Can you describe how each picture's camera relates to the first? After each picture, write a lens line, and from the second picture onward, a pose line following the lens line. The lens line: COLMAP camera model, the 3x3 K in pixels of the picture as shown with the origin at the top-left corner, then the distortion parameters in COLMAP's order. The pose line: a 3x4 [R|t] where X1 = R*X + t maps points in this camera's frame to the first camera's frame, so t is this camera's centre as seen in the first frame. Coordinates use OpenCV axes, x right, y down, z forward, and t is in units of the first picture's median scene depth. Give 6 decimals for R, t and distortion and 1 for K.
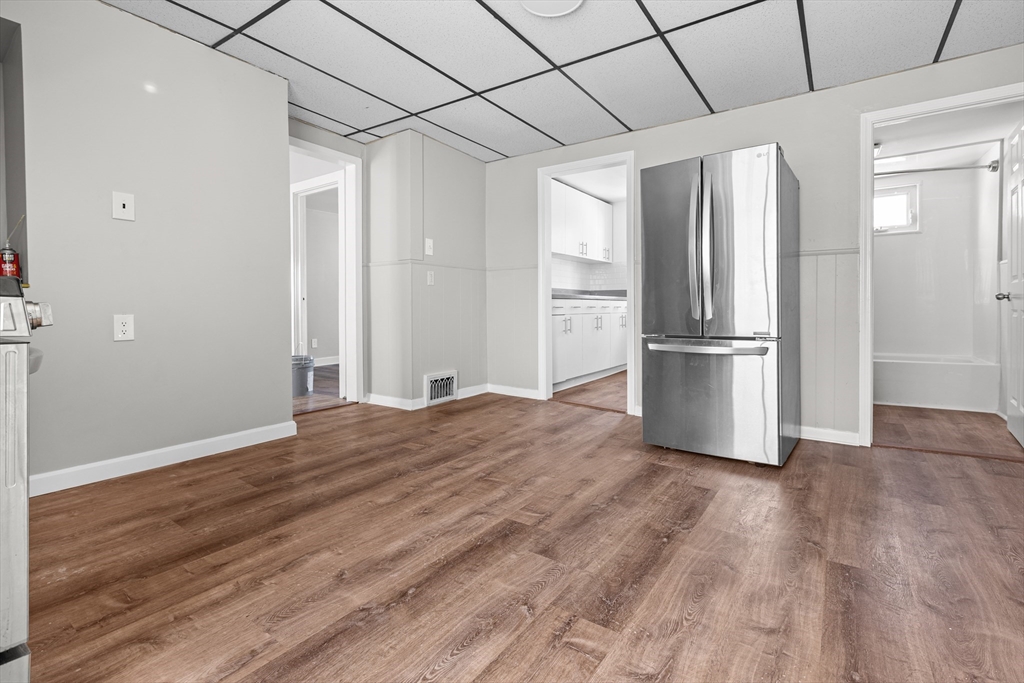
lens RADIAL K [[477.8, 0, 515.0], [0, 477.8, 326.4], [0, 0, 1]] dist [-0.000232, -0.000025]
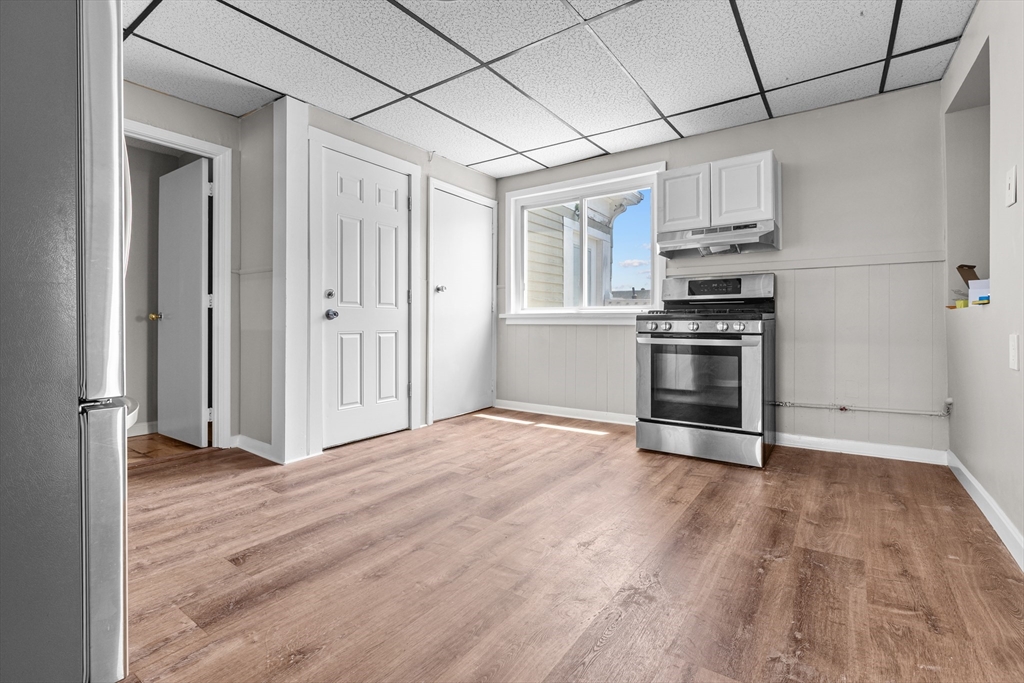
lens RADIAL K [[464.5, 0, 516.1], [0, 464.5, 311.7], [0, 0, 1]] dist [-0.001641, 0.000473]
pose [[-0.999937, 0.001632, 0.011081, -0.079836], [0.001829, 0.999840, 0.017804, -0.090349], [-0.011050, 0.017823, -0.999780, 2.119807]]
